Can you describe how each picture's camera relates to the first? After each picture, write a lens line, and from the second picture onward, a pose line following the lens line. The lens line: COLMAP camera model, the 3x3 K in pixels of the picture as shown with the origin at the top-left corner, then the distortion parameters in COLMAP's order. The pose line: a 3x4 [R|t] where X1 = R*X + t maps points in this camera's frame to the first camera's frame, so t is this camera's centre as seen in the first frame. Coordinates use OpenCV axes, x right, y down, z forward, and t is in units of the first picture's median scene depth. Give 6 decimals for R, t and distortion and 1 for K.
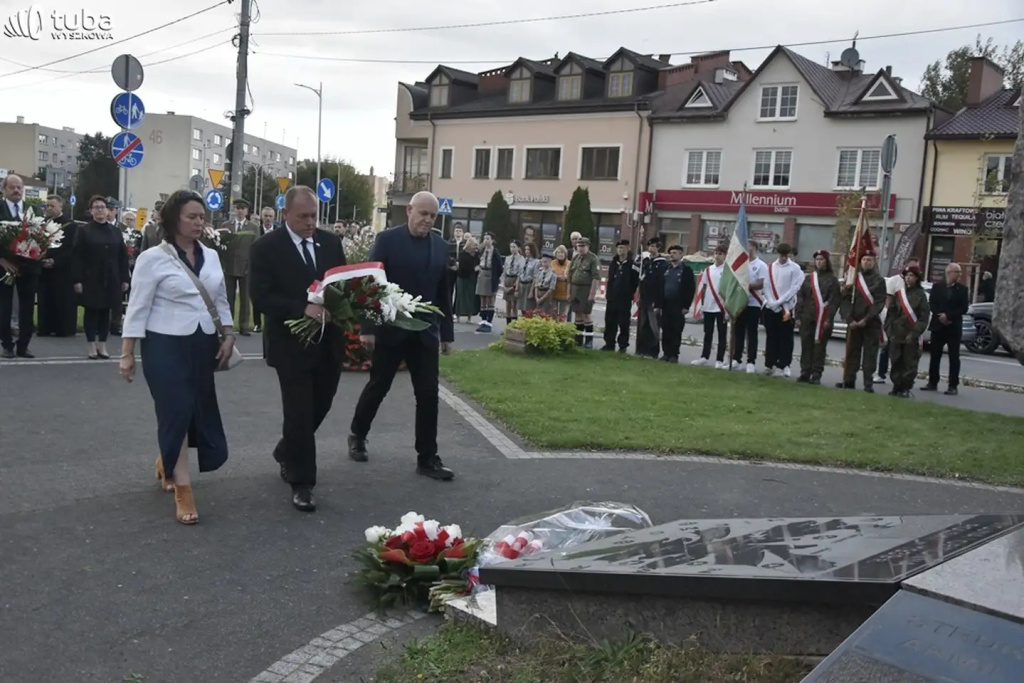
lens RADIAL K [[1080.5, 0, 459.6], [0, 1080.5, 374.2], [0, 0, 1]] dist [-0.078094, 0.050351]
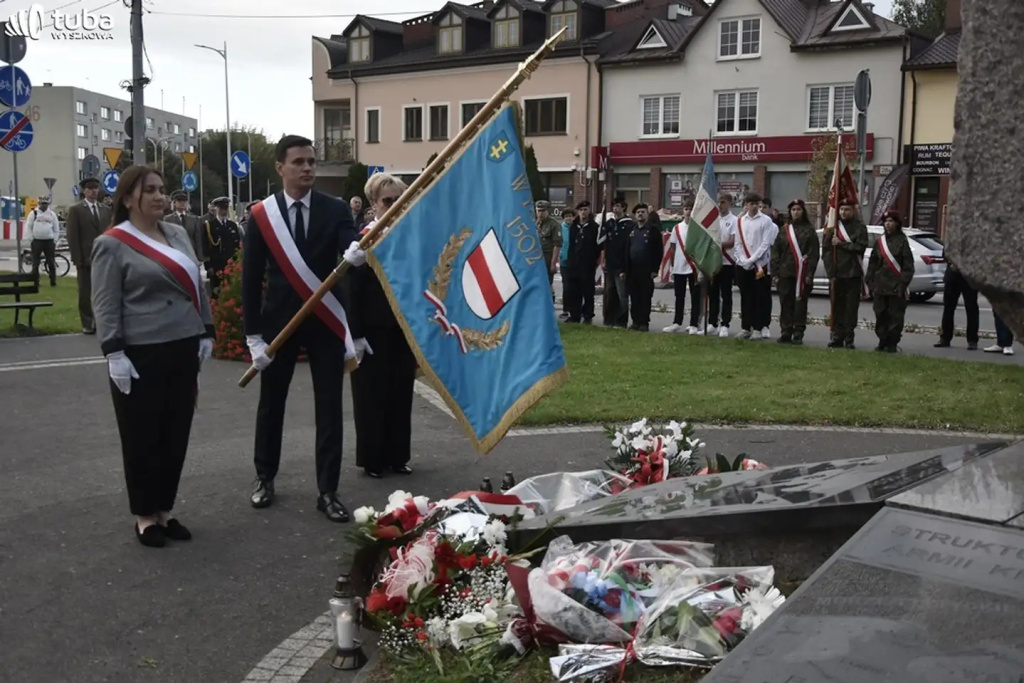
lens RADIAL K [[1018.9, 0, 513.7], [0, 1018.9, 356.7], [0, 0, 1]] dist [-0.061973, 0.043432]
pose [[0.996883, -0.063157, 0.047276, 0.050600], [0.062169, 0.997821, 0.022094, -0.016983], [-0.048569, -0.019086, 0.998637, 0.151754]]
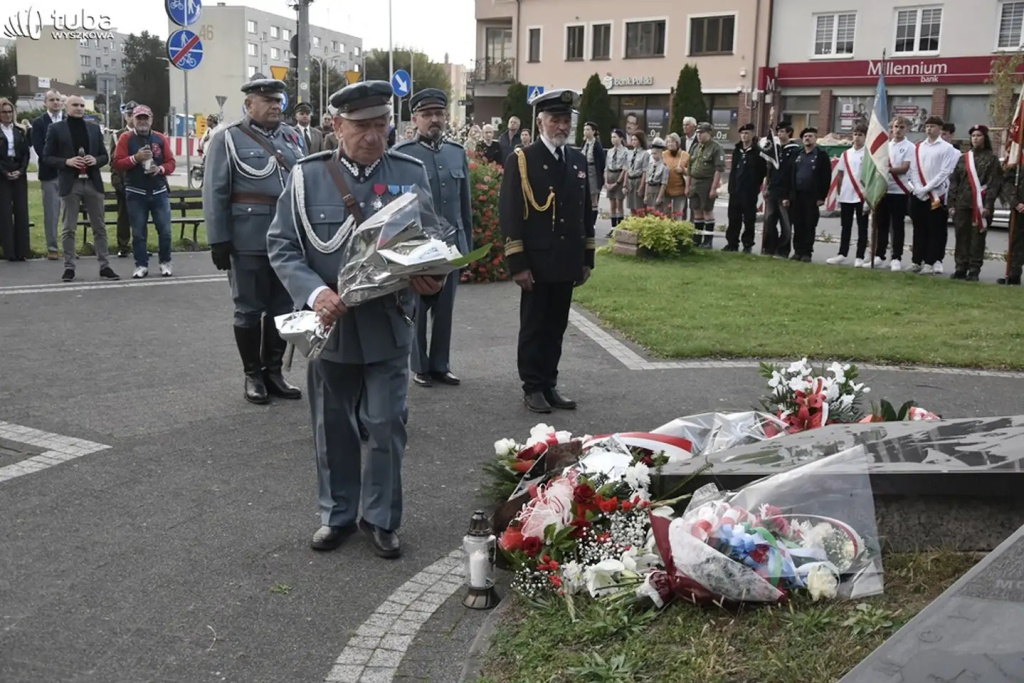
lens RADIAL K [[1092.0, 0, 506.1], [0, 1092.0, 362.6], [0, 0, 1]] dist [-0.060724, 0.058595]
pose [[0.994846, -0.027132, -0.097695, 0.043297], [0.035081, 0.996130, 0.080593, -0.010044], [0.095131, -0.083605, 0.991948, 0.095633]]
